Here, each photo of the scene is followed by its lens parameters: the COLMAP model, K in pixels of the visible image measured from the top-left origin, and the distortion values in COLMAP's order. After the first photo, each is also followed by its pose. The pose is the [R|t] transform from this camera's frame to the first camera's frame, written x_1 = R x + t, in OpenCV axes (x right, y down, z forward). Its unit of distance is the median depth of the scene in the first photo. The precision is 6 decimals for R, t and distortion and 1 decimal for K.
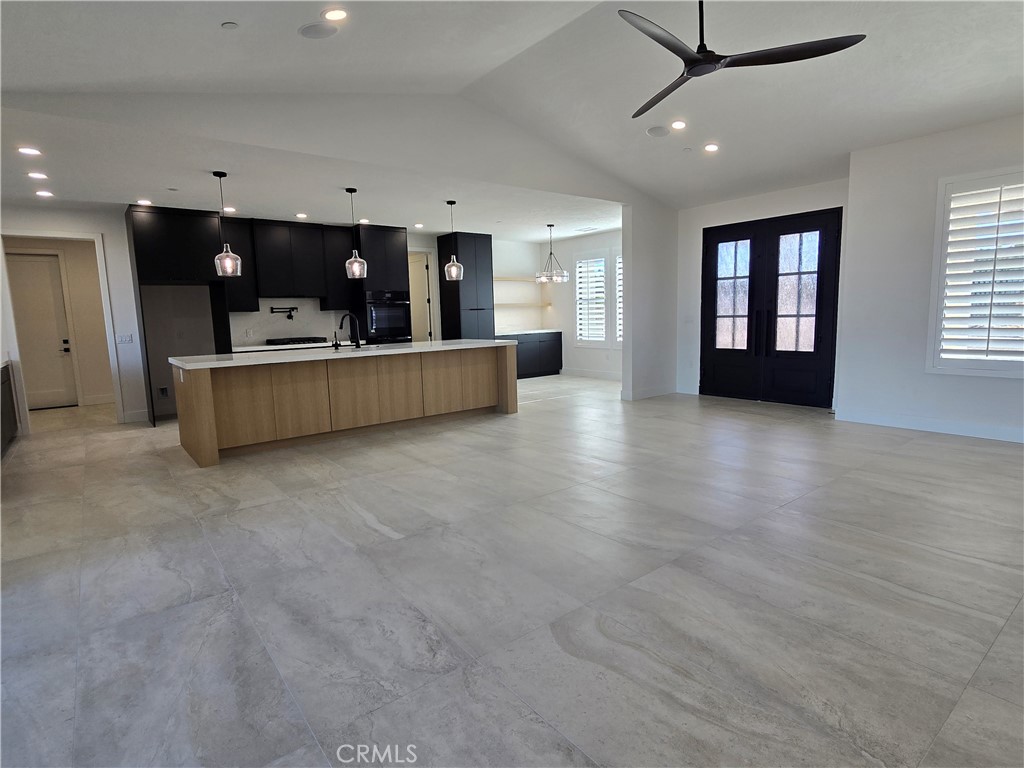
lens RADIAL K [[532.3, 0, 499.8], [0, 532.3, 376.2], [0, 0, 1]] dist [-0.002282, -0.000627]
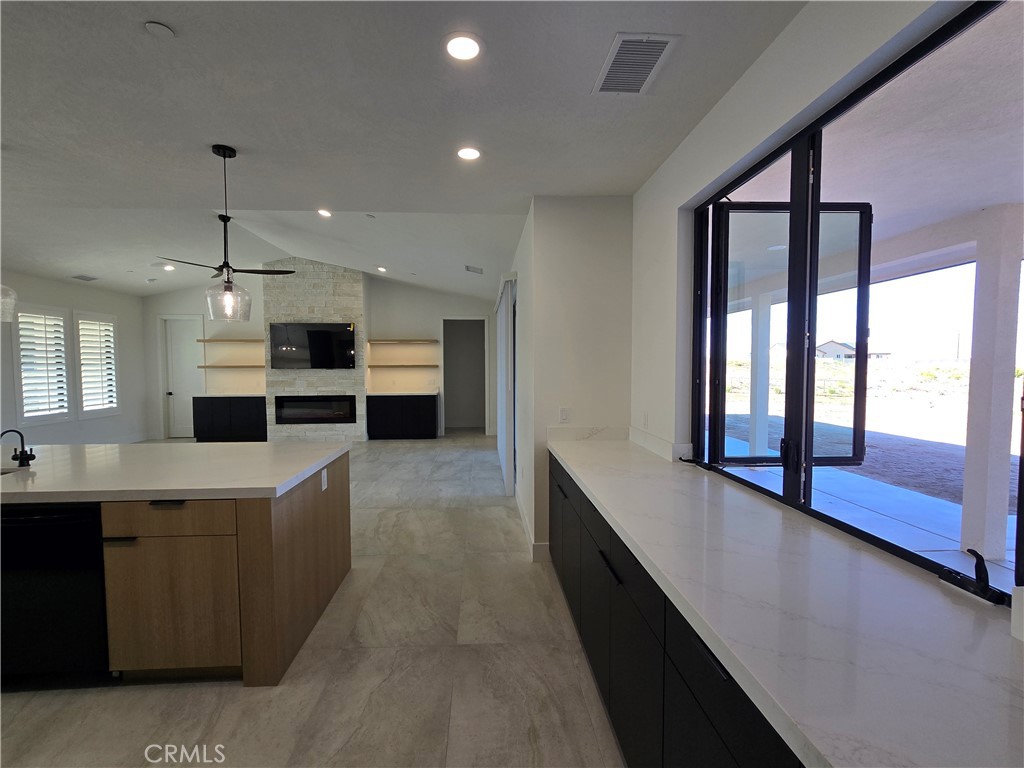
lens RADIAL K [[467.5, 0, 509.5], [0, 467.5, 386.0], [0, 0, 1]] dist [-0.005124, 0.002483]
pose [[-0.824444, 0.006609, 0.565905, -0.911335], [0.094151, 0.987599, 0.125631, -0.133670], [-0.558057, 0.156856, -0.814842, 1.090036]]
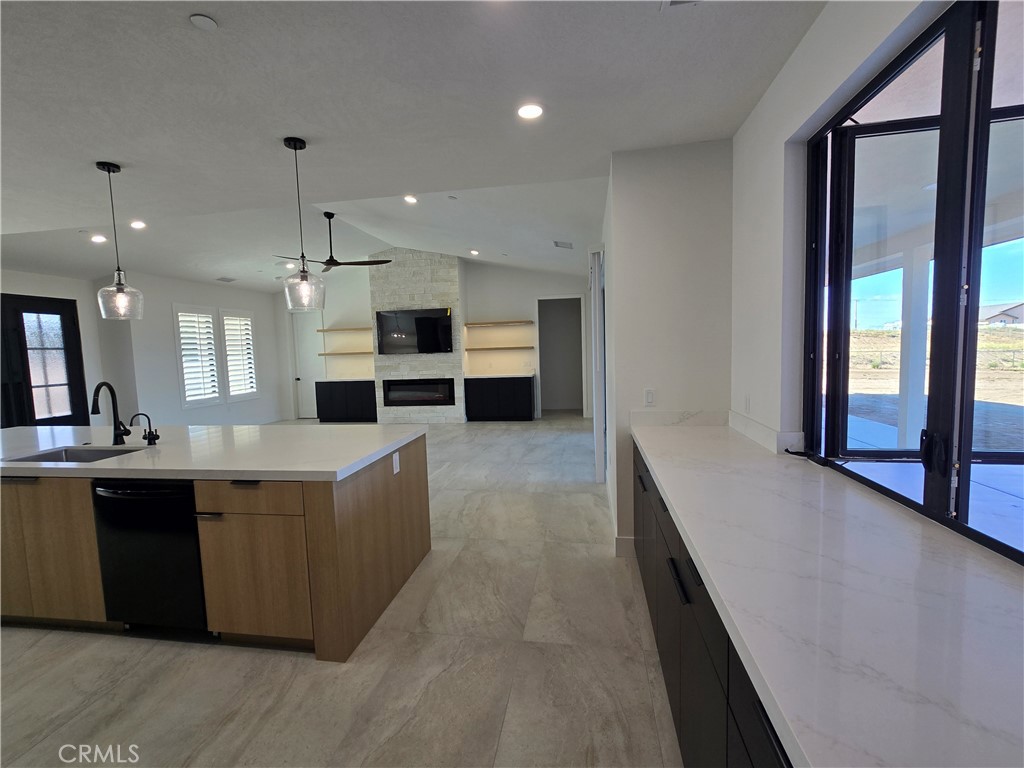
lens RADIAL K [[467.5, 0, 508.1], [0, 467.5, 386.1], [0, 0, 1]] dist [-0.005124, 0.002483]
pose [[-0.672110, -0.008520, 0.740403, -0.917738], [0.139411, 0.980595, 0.137836, -0.125124], [-0.727209, 0.195861, -0.657879, 1.040181]]
